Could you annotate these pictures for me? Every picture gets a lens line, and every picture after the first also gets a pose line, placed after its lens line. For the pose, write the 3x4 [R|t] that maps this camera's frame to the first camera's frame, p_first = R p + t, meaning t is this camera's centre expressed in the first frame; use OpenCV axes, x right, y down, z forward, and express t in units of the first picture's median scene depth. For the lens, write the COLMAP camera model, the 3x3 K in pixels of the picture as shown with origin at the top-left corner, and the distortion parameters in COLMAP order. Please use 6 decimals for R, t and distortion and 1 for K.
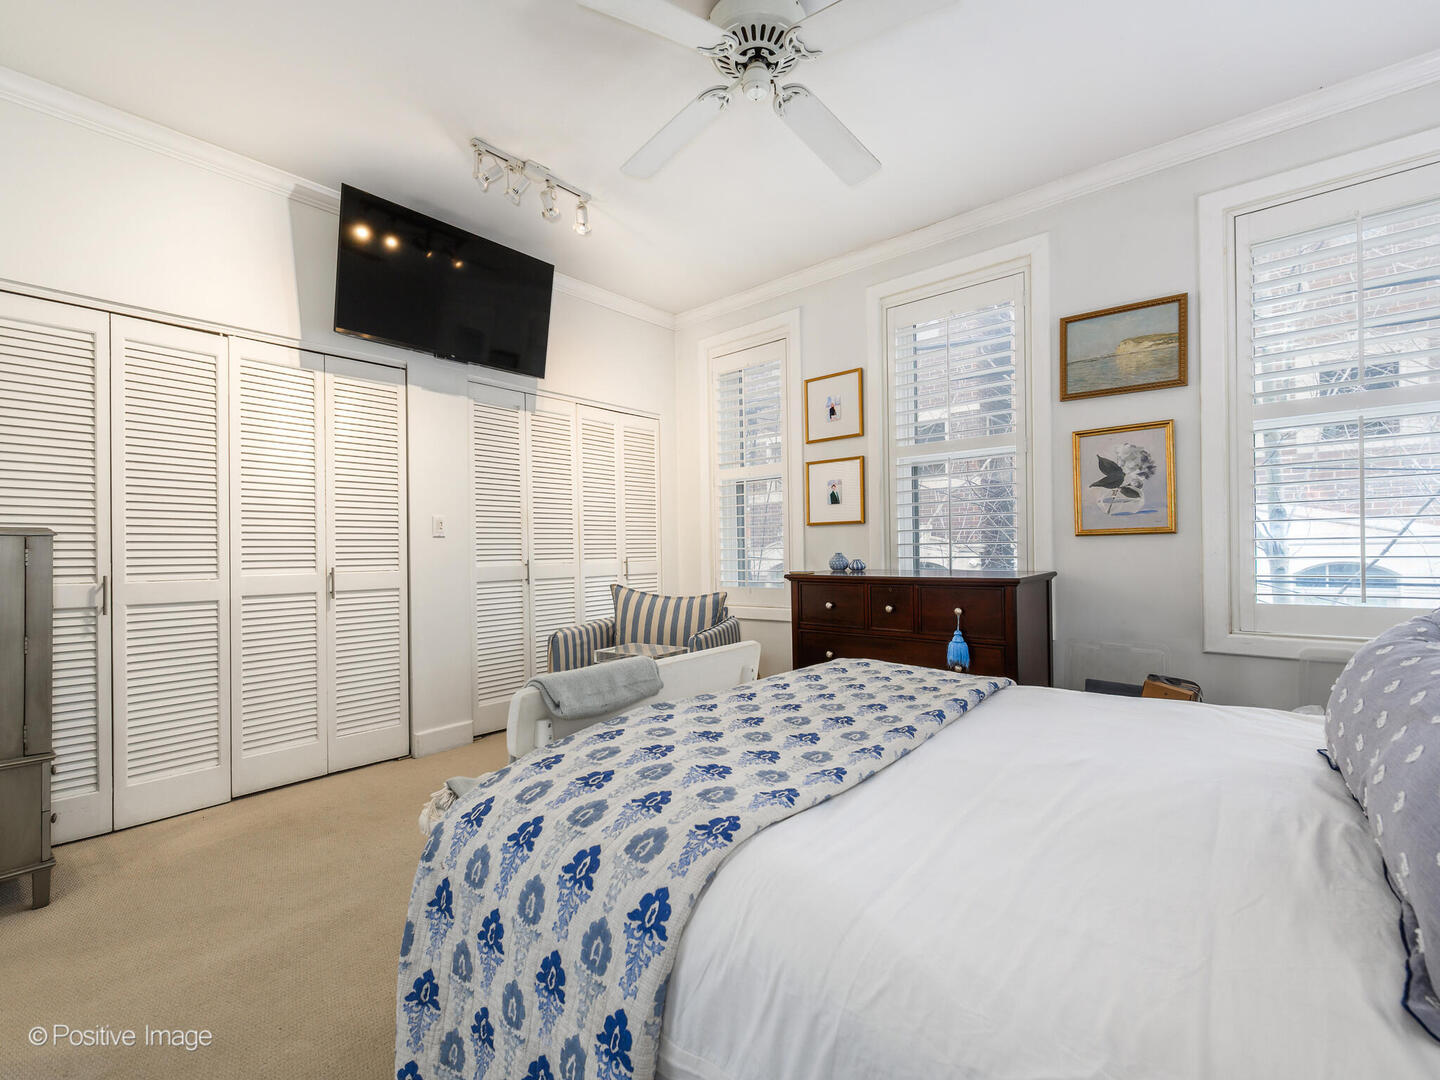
lens RADIAL K [[641.1, 0, 713.7], [0, 641.1, 546.9], [0, 0, 1]] dist [0.001000, -0.000157]
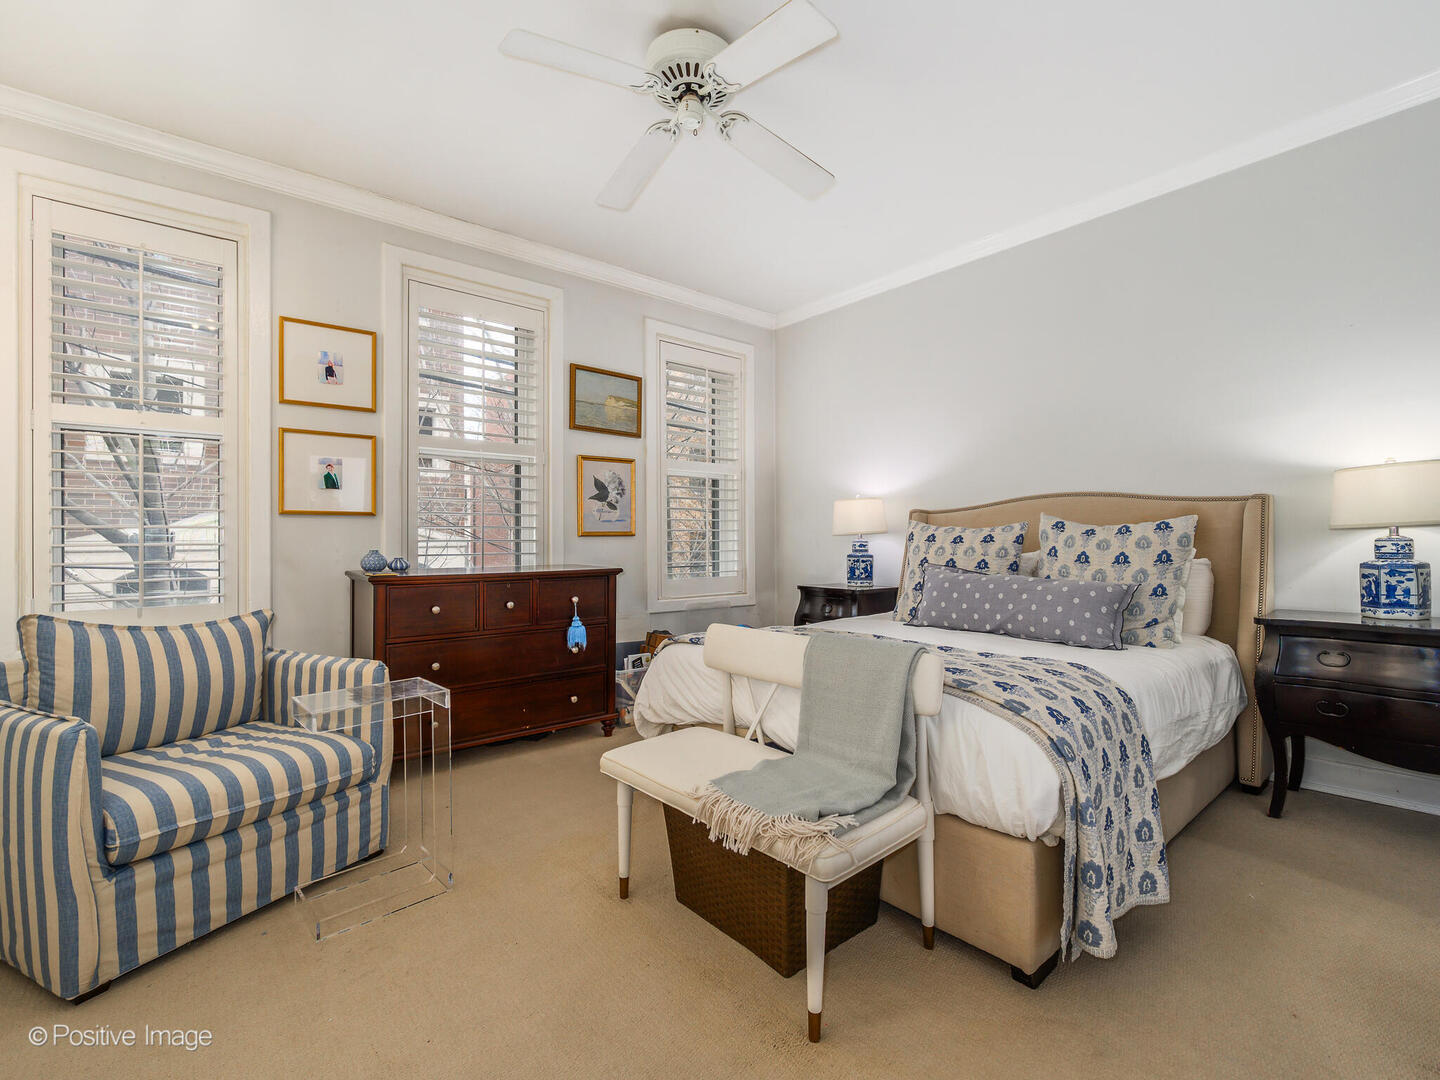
lens RADIAL K [[641.1, 0, 713.7], [0, 641.1, 546.9], [0, 0, 1]] dist [0.001000, -0.000157]
pose [[0.183586, 0.010648, 0.982946, -0.661480], [0.002632, 0.999932, -0.011323, 0.019497], [-0.983000, 0.004666, 0.183546, 0.516453]]
